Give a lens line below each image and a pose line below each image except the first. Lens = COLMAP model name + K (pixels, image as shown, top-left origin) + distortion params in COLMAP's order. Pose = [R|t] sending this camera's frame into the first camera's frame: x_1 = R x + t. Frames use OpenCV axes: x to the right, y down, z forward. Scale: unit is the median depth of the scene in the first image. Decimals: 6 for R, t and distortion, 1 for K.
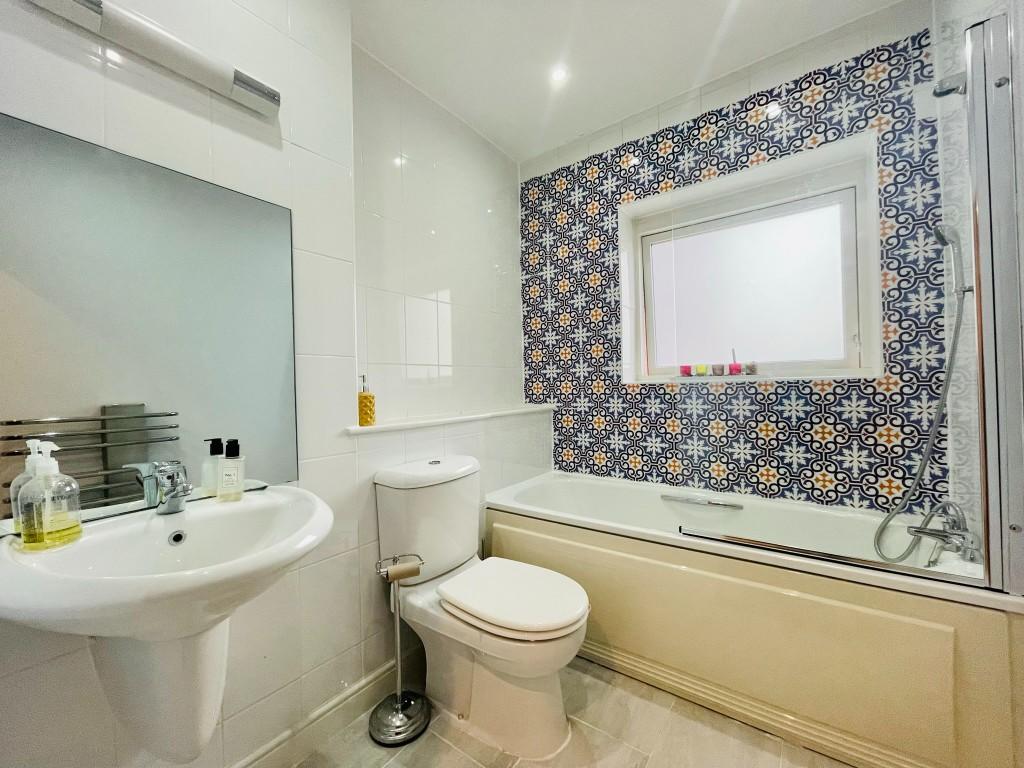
lens RADIAL K [[411.7, 0, 509.9], [0, 411.7, 384.0], [0, 0, 1]] dist [-0.003416, -0.000367]
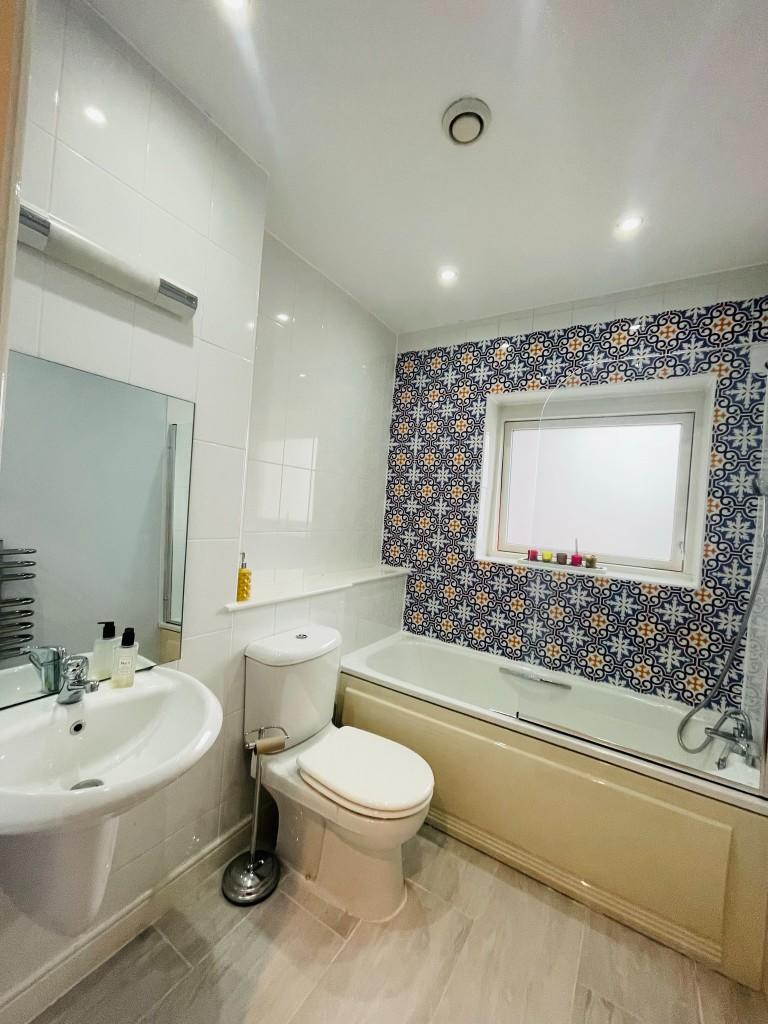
lens RADIAL K [[411.7, 0, 386.3], [0, 411.7, 511.5], [0, 0, 1]] dist [-0.003416, -0.000367]
pose [[0.991973, 0.097424, 0.080610, -0.073211], [-0.098276, 0.995137, 0.006662, -0.144038], [-0.079569, -0.014531, 0.996723, -0.071726]]
